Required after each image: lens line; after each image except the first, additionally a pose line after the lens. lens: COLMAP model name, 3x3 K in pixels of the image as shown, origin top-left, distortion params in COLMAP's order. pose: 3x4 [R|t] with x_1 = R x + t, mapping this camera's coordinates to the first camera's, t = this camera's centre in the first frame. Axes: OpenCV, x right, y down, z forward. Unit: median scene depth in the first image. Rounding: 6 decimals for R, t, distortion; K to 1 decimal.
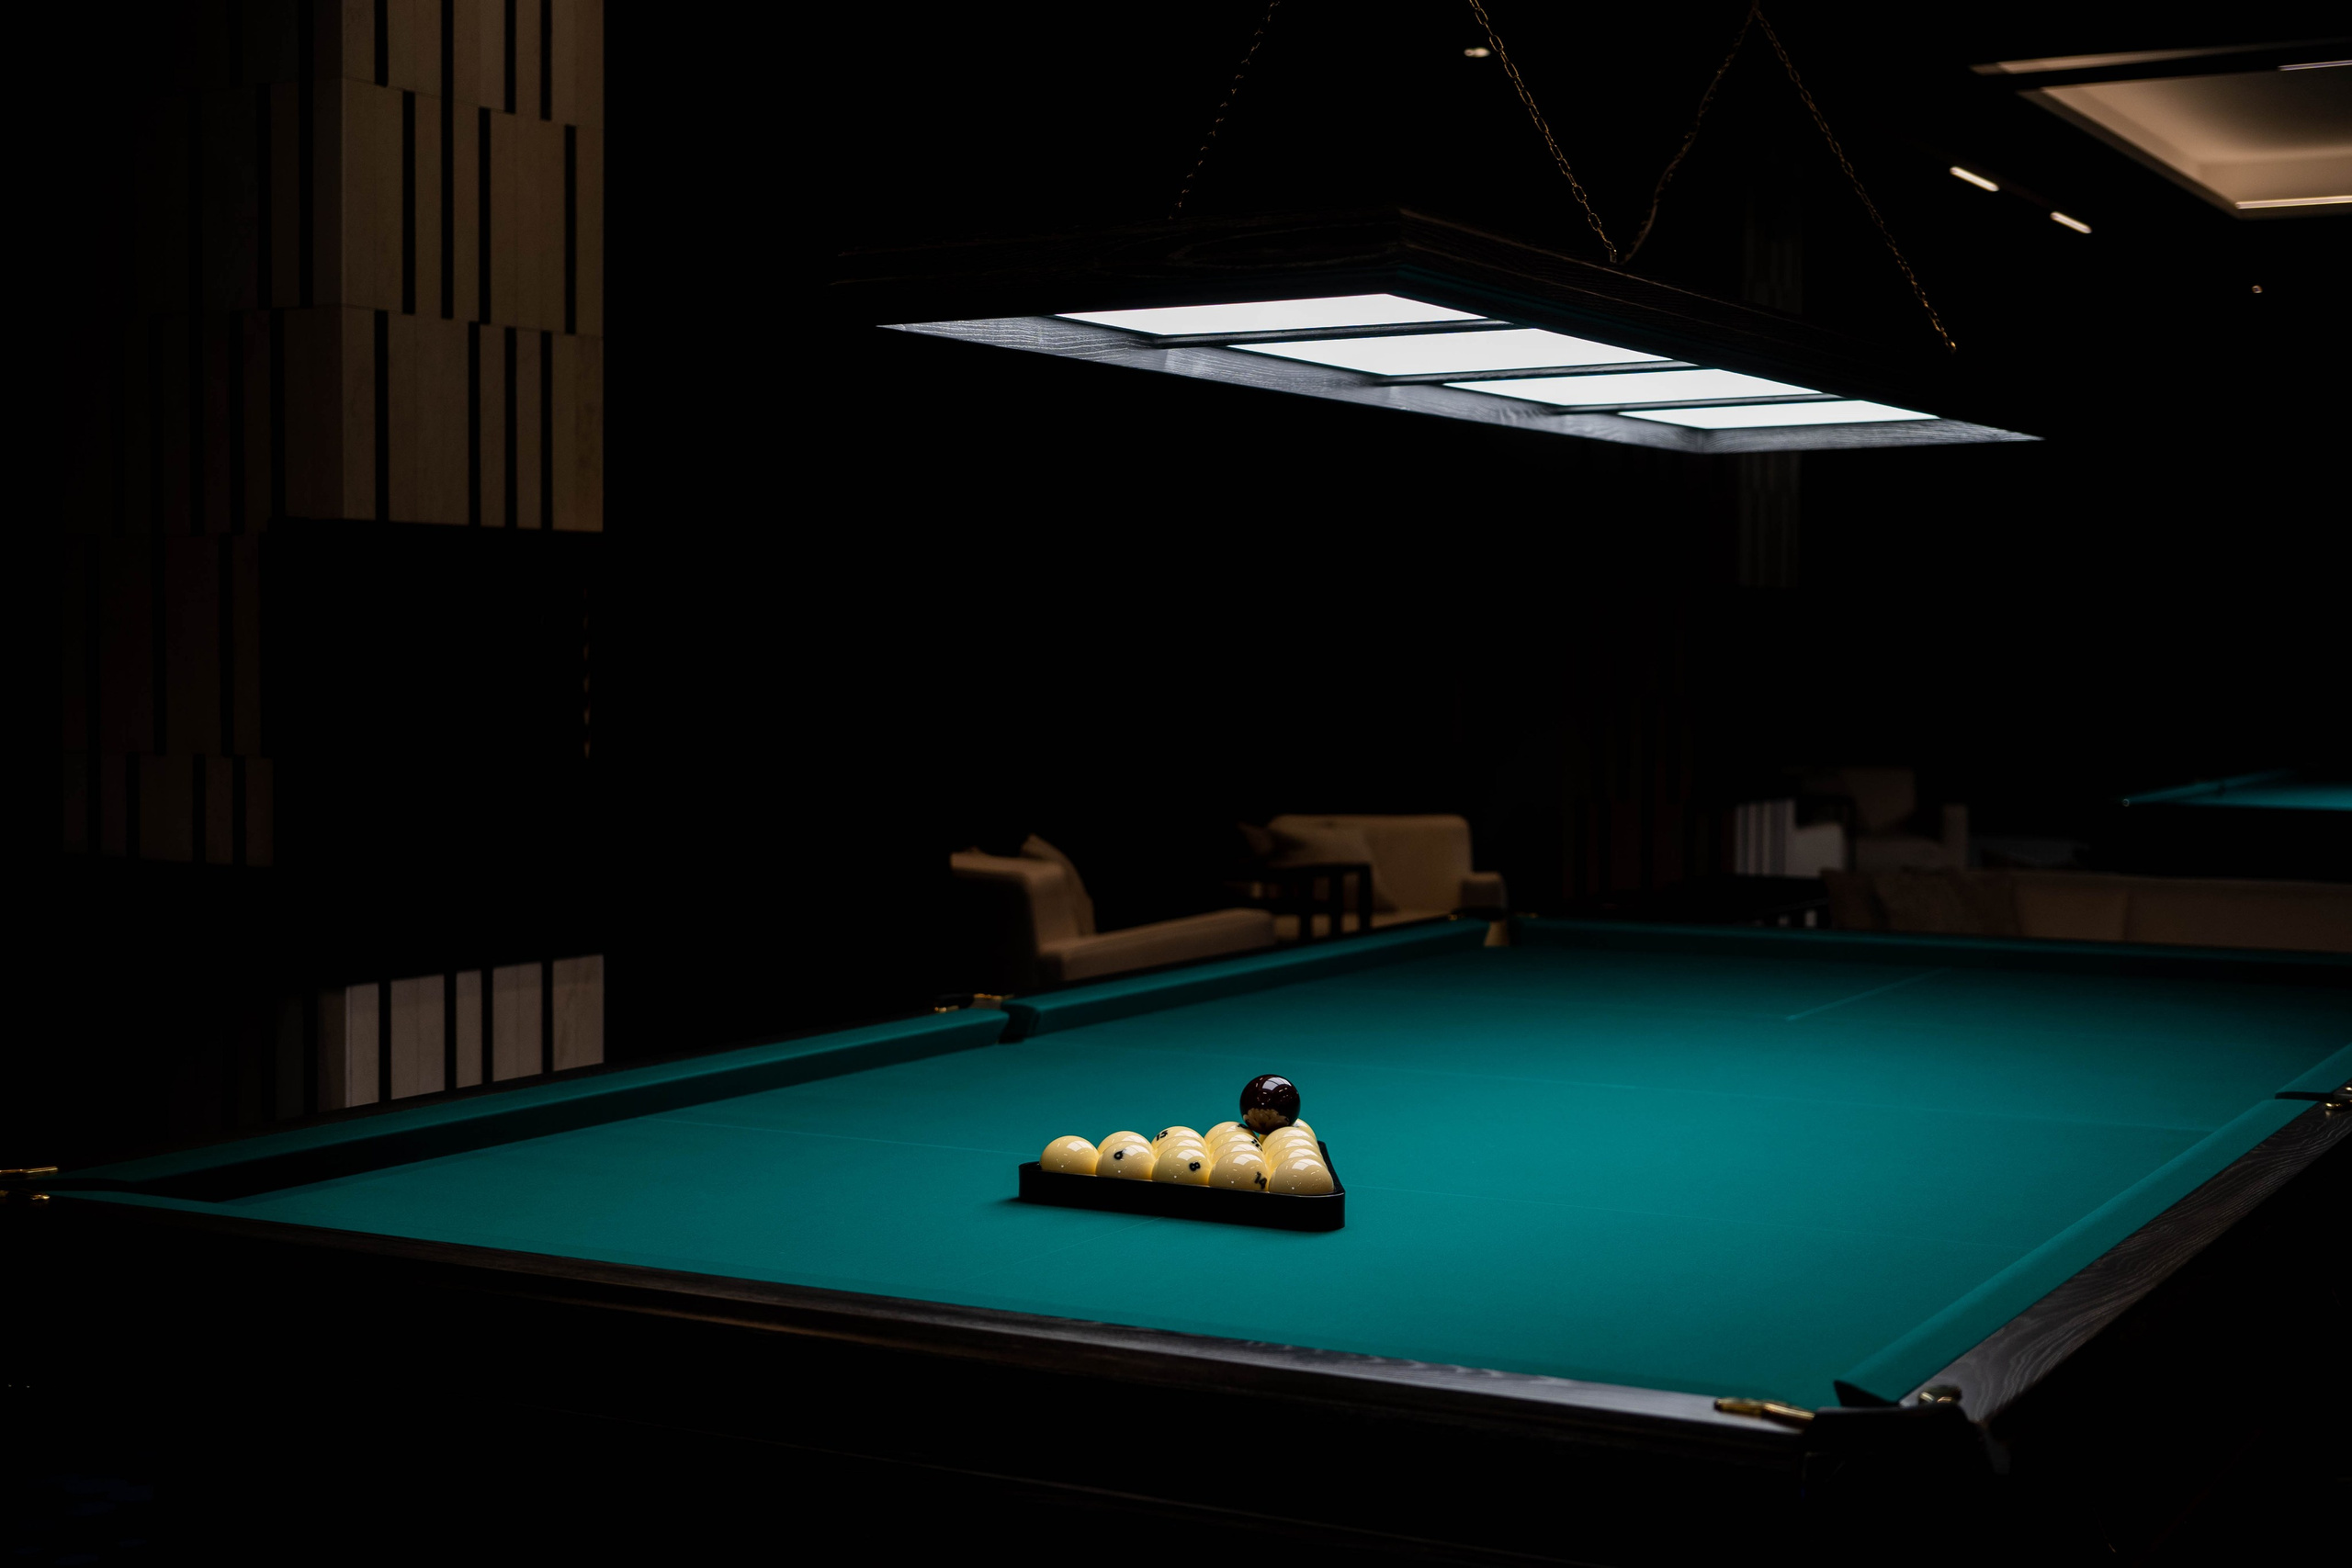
lens RADIAL K [[3181.3, 0, 1171.7], [0, 3181.3, 781.5], [0, 0, 1]] dist [-0.030958, 0.000000]
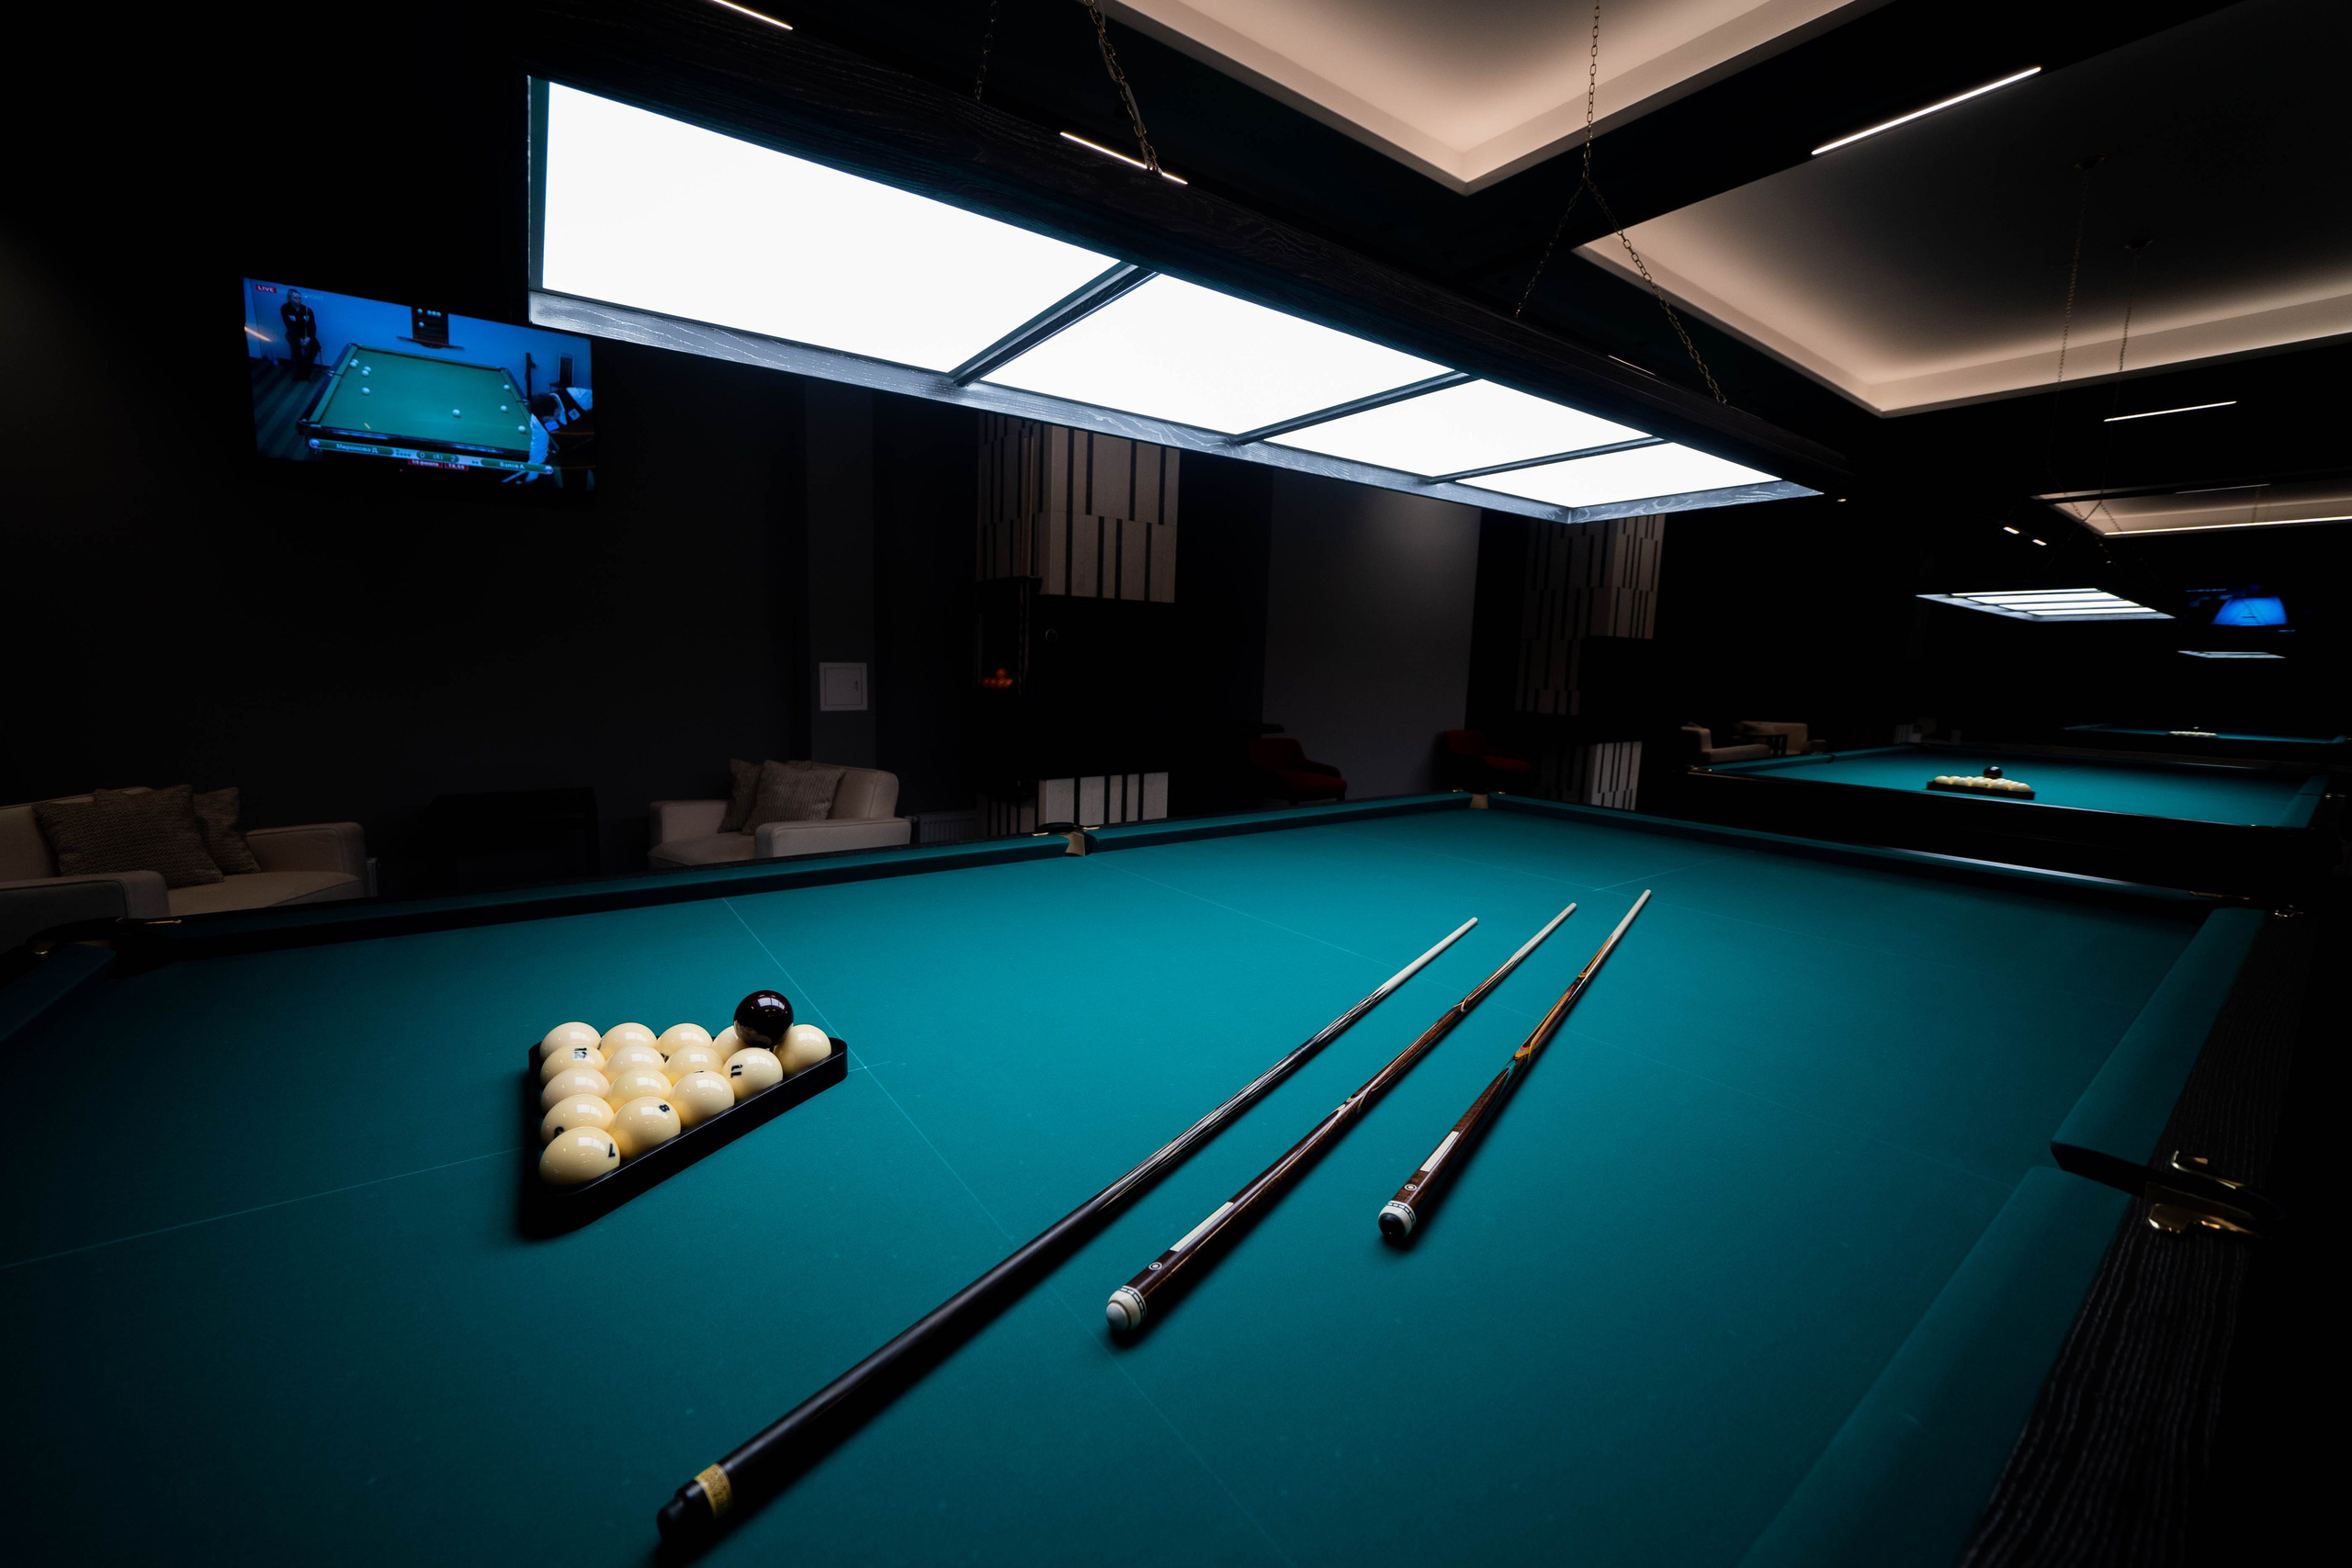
lens RADIAL K [[887.8, 0, 1091.1], [0, 887.8, 789.9], [0, 0, 1]] dist [-0.025266, 0.000012]
pose [[0.892187, 0.085533, -0.443494, -0.331573], [-0.042808, 0.993499, 0.105489, 0.028841], [0.449634, -0.075130, 0.890048, -0.395557]]
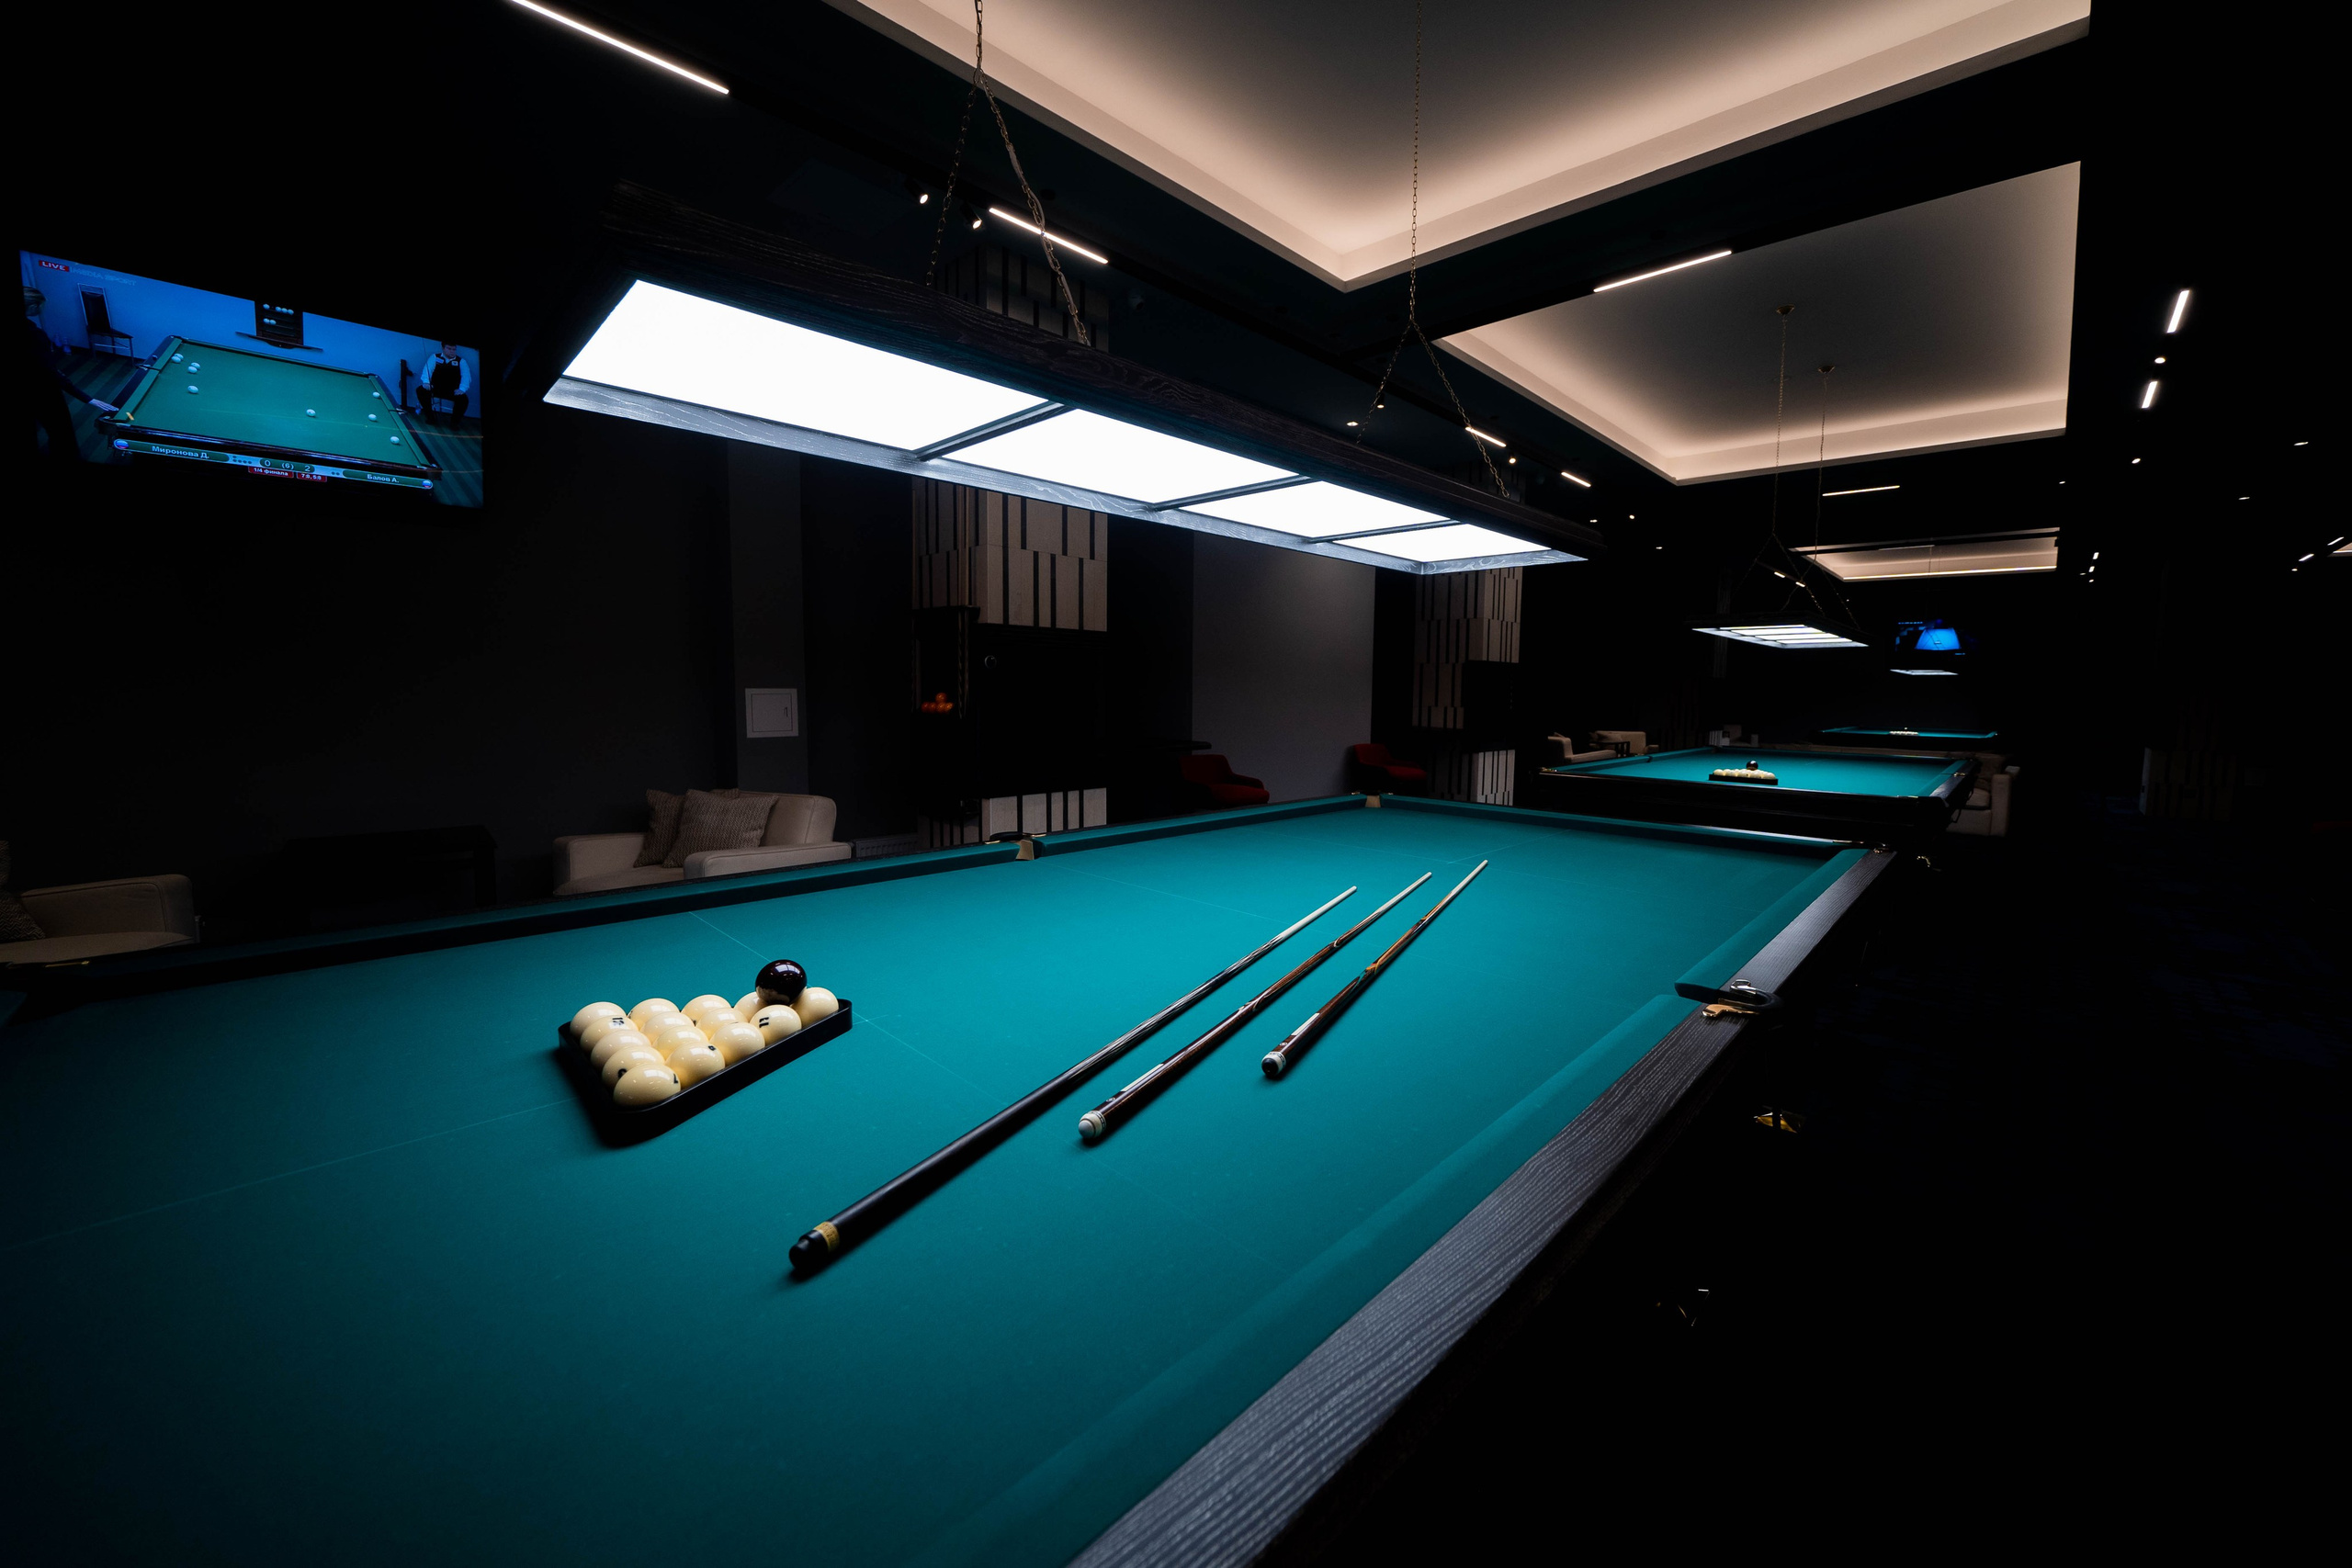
lens RADIAL K [[887.8, 0, 1248.9], [0, 887.8, 773.6], [0, 0, 1]] dist [-0.025266, 0.000012]
pose [[0.975990, 0.038384, -0.214408, -0.306870], [-0.027265, 0.998137, 0.054579, 0.030116], [0.216103, -0.047423, 0.975218, -0.458950]]
